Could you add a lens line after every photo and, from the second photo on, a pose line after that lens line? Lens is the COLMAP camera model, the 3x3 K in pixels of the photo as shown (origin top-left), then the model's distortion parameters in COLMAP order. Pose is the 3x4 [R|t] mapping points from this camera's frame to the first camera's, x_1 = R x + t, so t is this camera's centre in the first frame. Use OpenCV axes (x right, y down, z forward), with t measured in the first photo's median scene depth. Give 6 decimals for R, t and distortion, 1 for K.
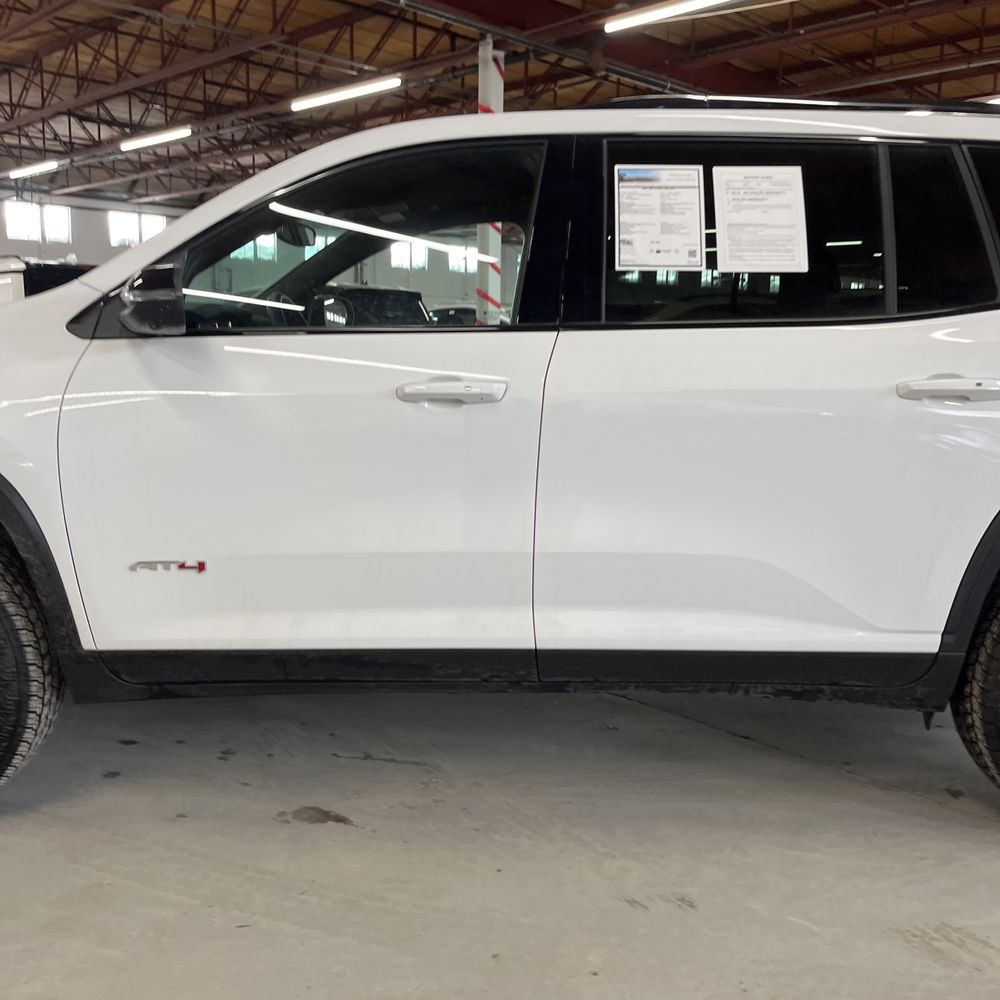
lens RADIAL K [[1015.1, 0, 497.5], [0, 1015.1, 491.1], [0, 0, 1]] dist [0.014324, 0.000000]
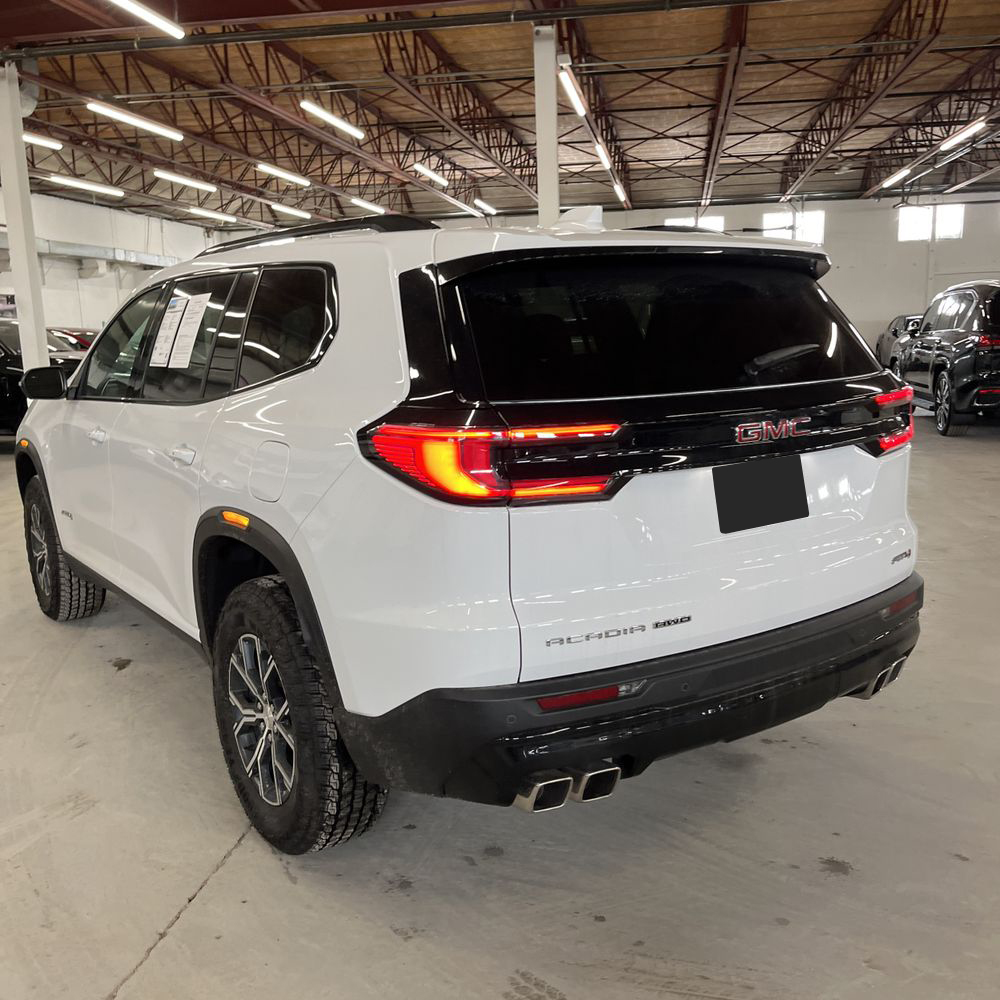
lens RADIAL K [[1015.1, 0, 496.6], [0, 1015.1, 490.4], [0, 0, 1]] dist [0.014324, 0.000000]
pose [[0.574890, 0.102633, -0.811768, 1.754050], [-0.090891, 0.993972, 0.061300, -0.169393], [0.813167, 0.038541, 0.580754, 0.511994]]
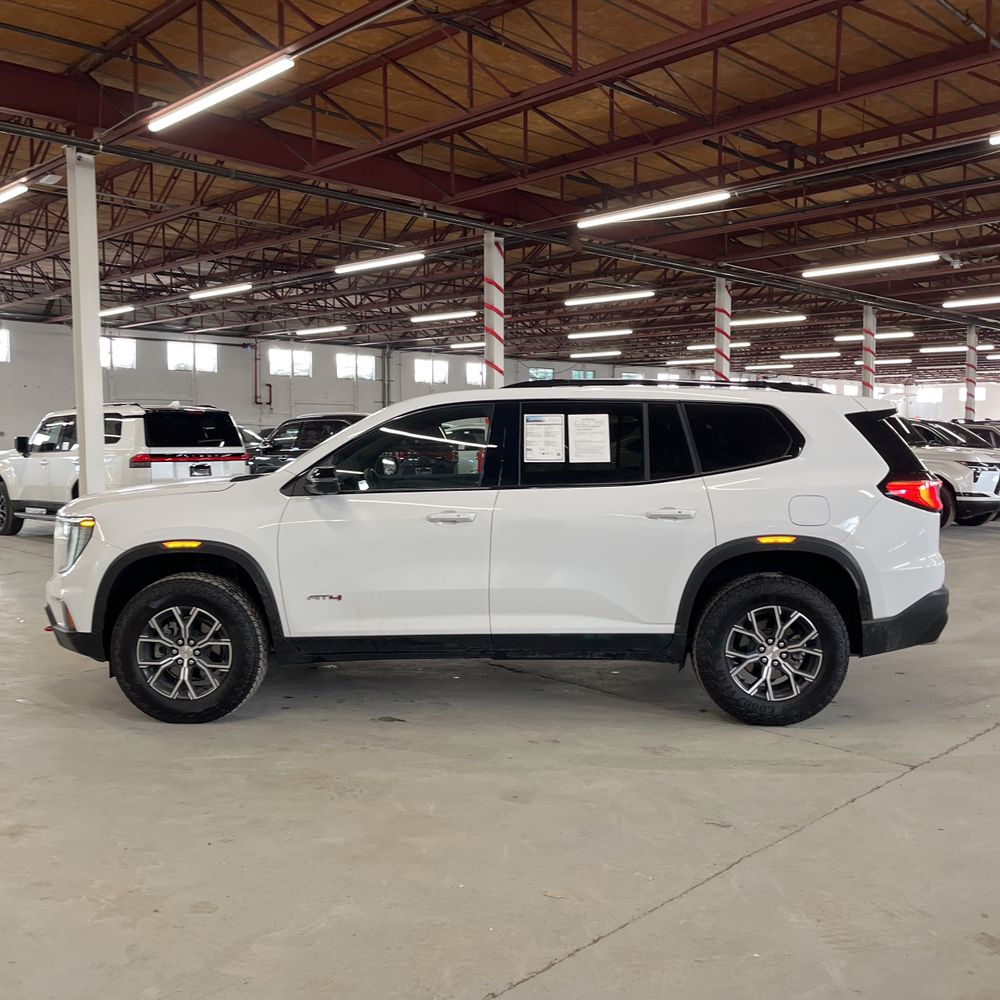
lens RADIAL K [[1015.1, 0, 500.9], [0, 1015.1, 494.2], [0, 0, 1]] dist [0.014324, 0.000000]
pose [[0.999741, -0.013382, -0.018389, 0.102376], [0.011648, 0.995750, -0.091360, 0.054993], [0.019534, 0.091122, 0.995648, -1.193310]]
